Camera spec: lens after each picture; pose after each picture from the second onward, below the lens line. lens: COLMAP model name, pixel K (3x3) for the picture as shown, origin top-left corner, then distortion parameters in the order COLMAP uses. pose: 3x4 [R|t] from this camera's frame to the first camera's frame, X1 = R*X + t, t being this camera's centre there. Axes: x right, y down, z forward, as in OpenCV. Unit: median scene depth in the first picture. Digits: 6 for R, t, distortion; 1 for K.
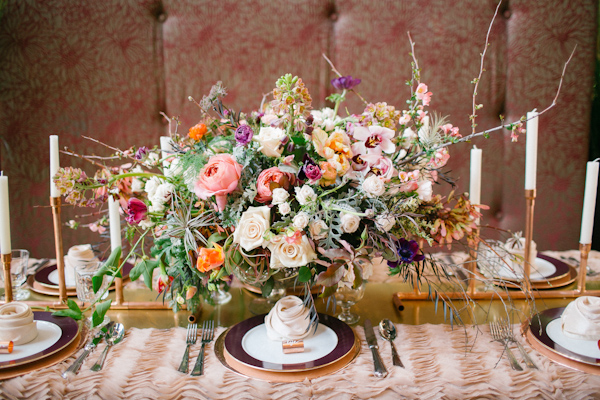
lens RADIAL K [[625.7, 0, 300.0], [0, 625.7, 200.0], [0, 0, 1]] dist [-0.013746, 0.001378]
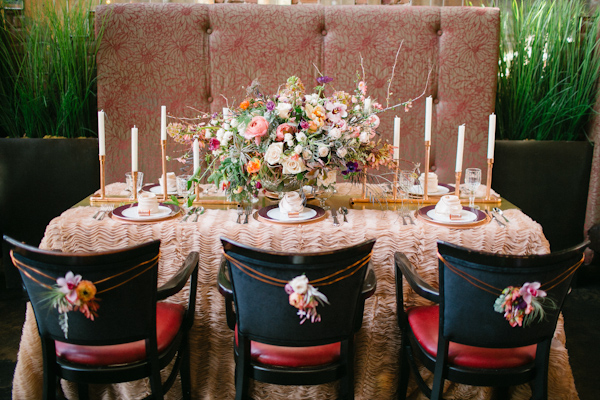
lens RADIAL K [[625.7, 0, 300.0], [0, 625.7, 200.0], [0, 0, 1]] dist [-0.013746, 0.001378]
pose [[0.999855, 0.016978, -0.001392, 0.010894], [-0.016941, 0.999590, 0.023066, 0.135153], [0.001783, -0.023039, 0.999733, -0.917818]]
